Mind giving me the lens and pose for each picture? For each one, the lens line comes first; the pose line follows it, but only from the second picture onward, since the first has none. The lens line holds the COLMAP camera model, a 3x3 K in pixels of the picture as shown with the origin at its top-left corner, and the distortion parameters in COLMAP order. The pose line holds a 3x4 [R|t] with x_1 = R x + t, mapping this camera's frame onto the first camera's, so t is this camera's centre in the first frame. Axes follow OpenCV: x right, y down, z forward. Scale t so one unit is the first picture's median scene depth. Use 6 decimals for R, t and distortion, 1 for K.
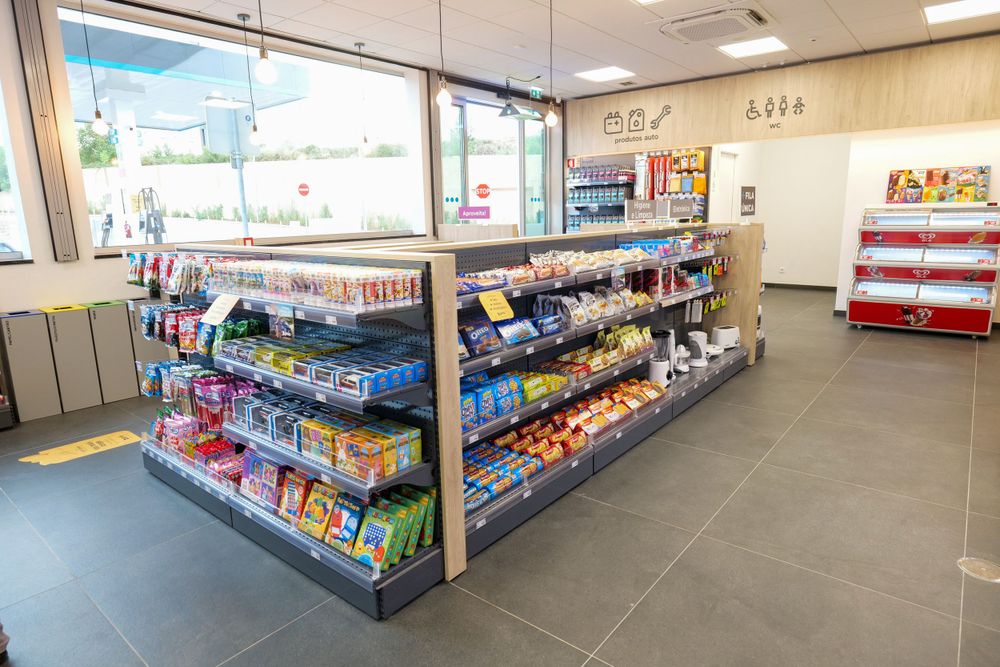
lens RADIAL K [[585.4, 0, 500.0], [0, 585.4, 333.5], [0, 0, 1]] dist [-0.013810, -0.000574]
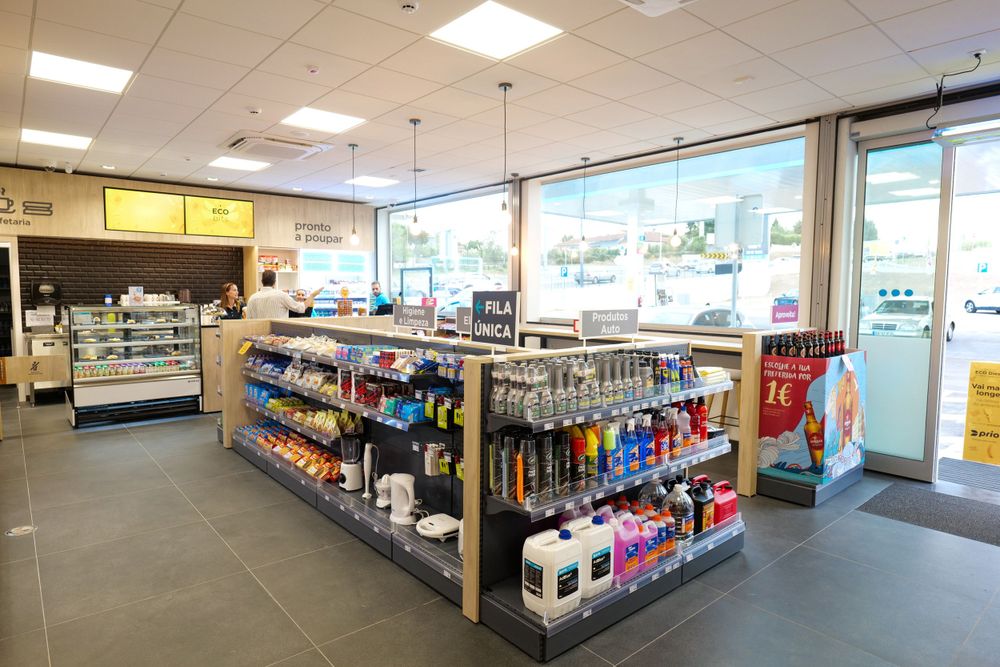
lens RADIAL K [[585.4, 0, 500.0], [0, 585.4, 333.5], [0, 0, 1]] dist [-0.013810, -0.000574]
pose [[-0.181719, 0.094316, -0.978817, 1.212183], [-0.198878, 0.971295, 0.130513, -0.358376], [0.963030, 0.218381, -0.157745, 1.381261]]
